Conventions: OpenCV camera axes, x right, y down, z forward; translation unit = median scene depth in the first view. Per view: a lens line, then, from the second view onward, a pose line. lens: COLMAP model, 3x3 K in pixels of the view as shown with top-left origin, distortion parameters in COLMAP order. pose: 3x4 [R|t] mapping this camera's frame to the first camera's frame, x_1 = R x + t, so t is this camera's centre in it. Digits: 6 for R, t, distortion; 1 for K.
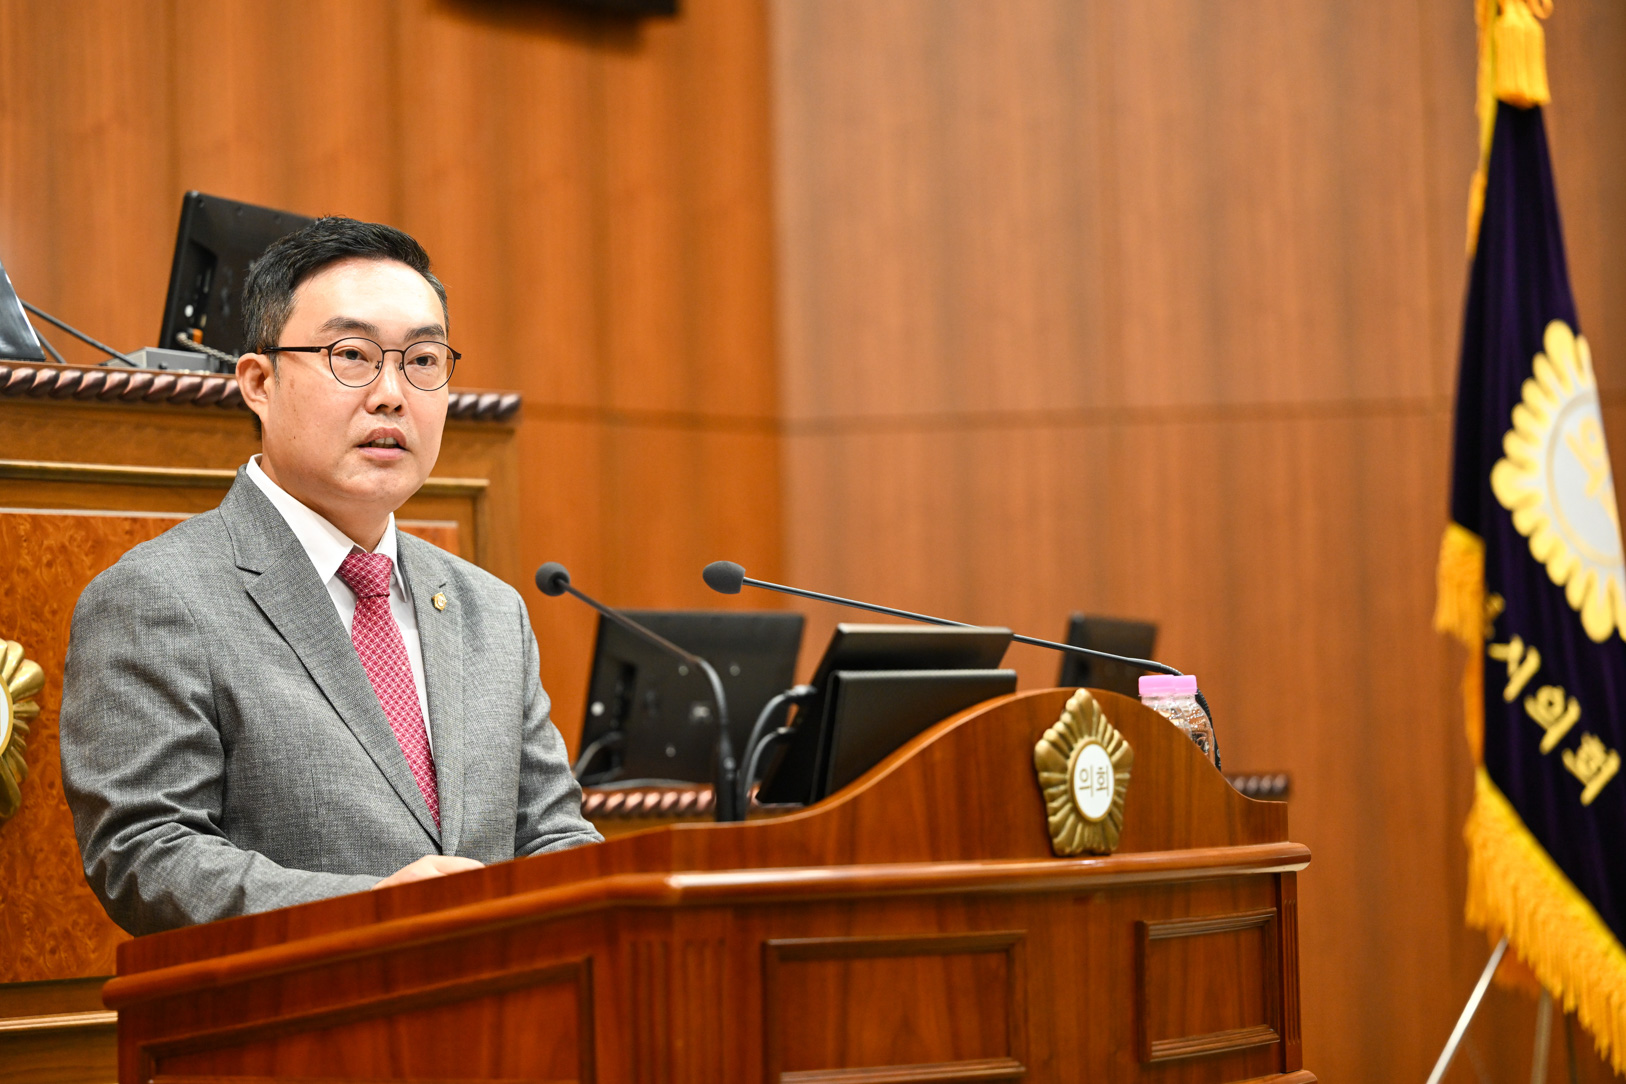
lens RADIAL K [[5149.4, 0, 740.7], [0, 5149.4, 542.4], [0, 0, 1]] dist [-0.019098, 0.605476]
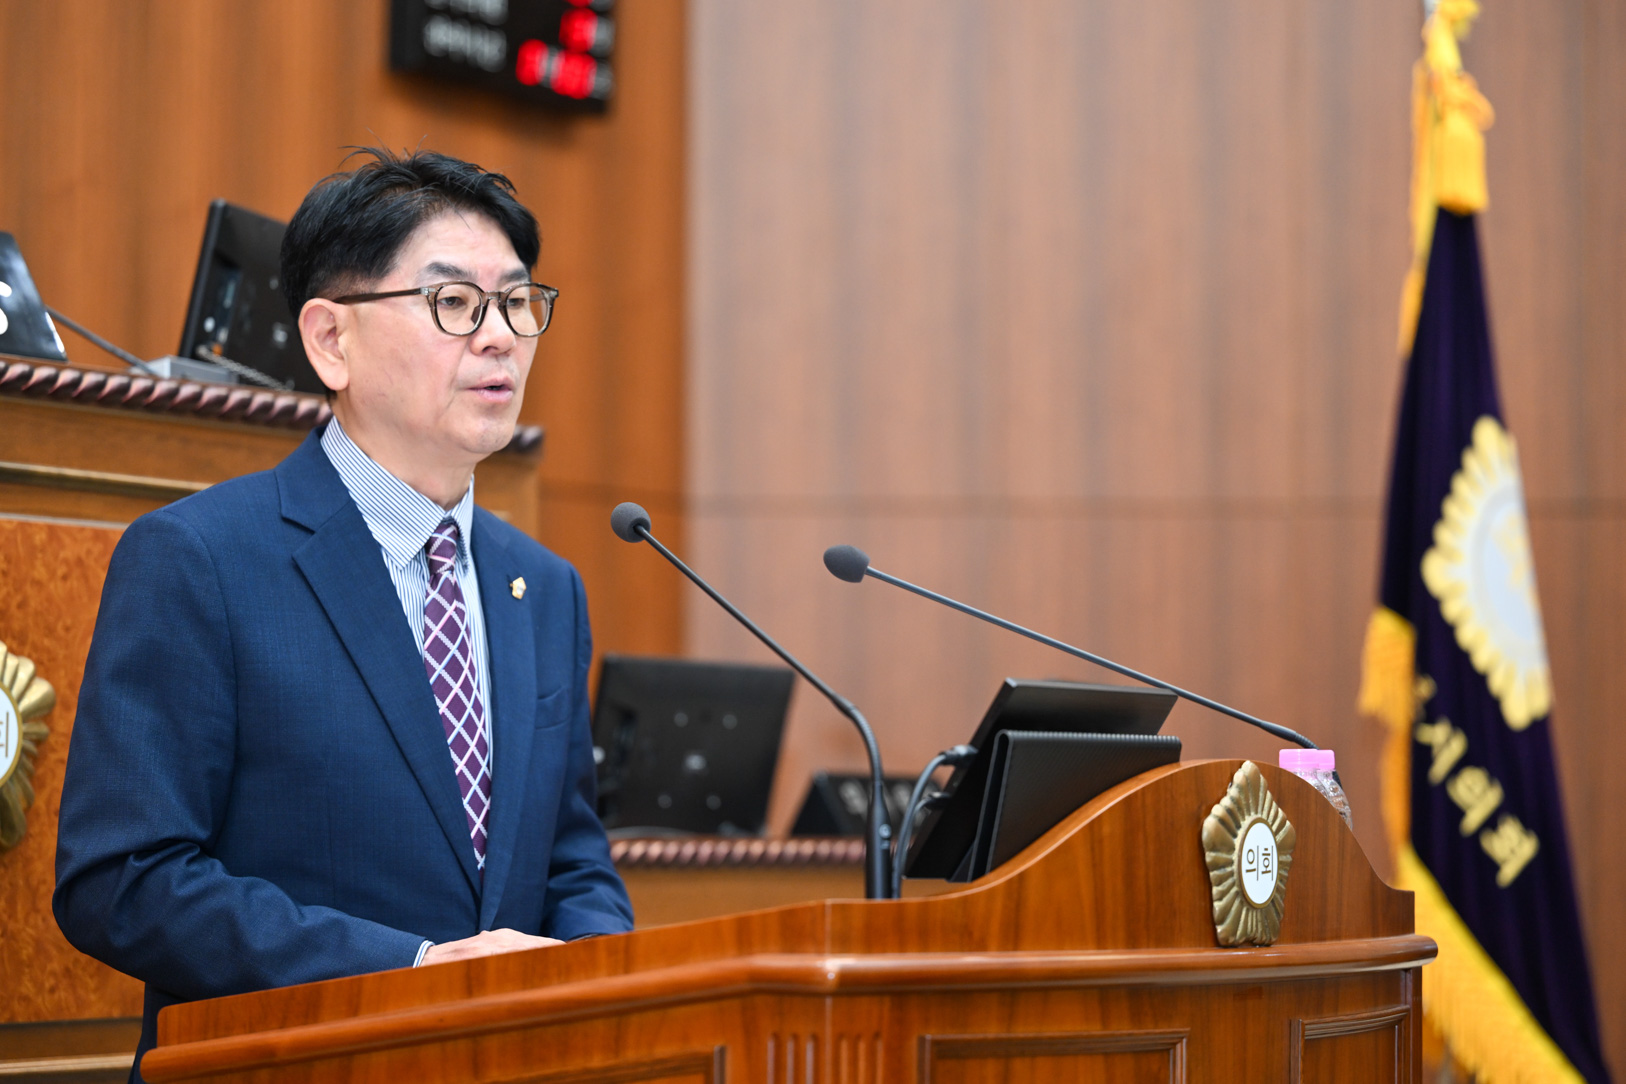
lens RADIAL K [[4350.3, 0, 813.0], [0, 4350.3, 542.0], [0, 0, 1]] dist [0.010052, -0.270996]
pose [[0.997244, 0.044712, 0.059197, -0.055717], [-0.043694, 0.998876, -0.018371, 0.007504], [-0.059952, 0.015733, 0.998077, 0.240592]]
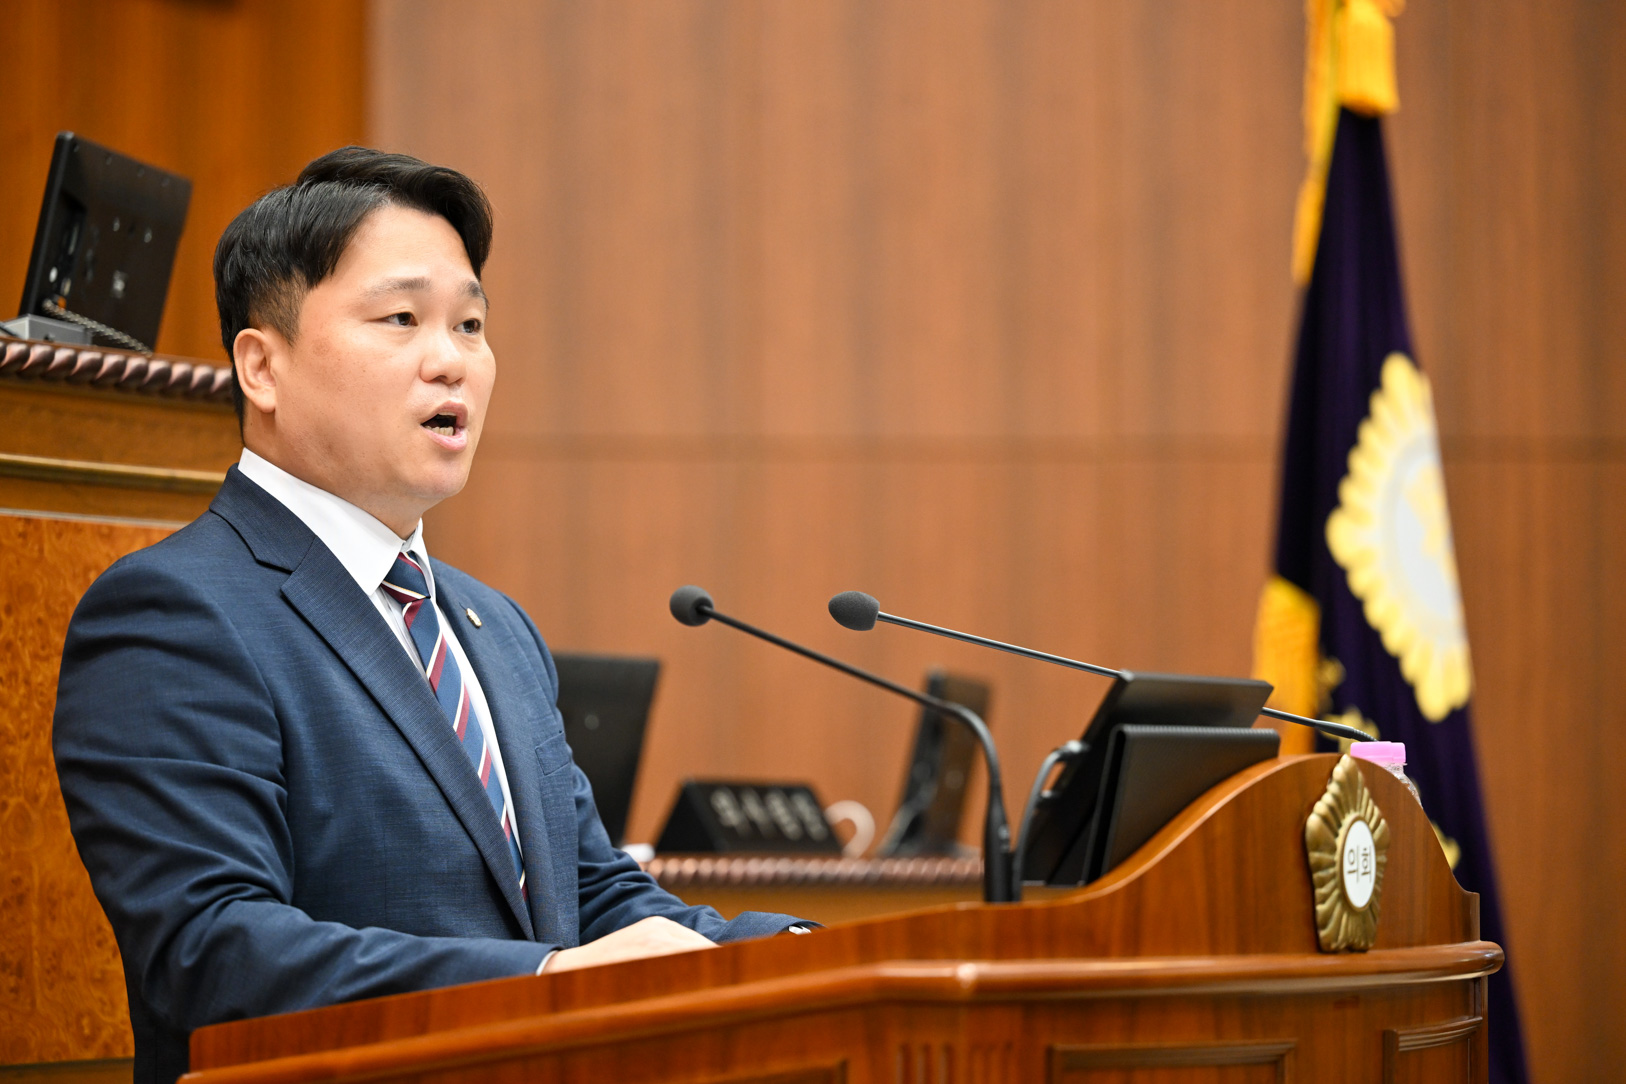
lens RADIAL K [[5674.0, 0, 813.0], [0, 5674.0, 542.0], [0, 0, 1]] dist [0.025618, 0.254807]
pose [[0.988967, 0.034716, 0.144013, -0.154185], [-0.033368, 0.999374, -0.011768, 0.007203], [-0.144331, 0.006833, 0.989506, 0.085603]]
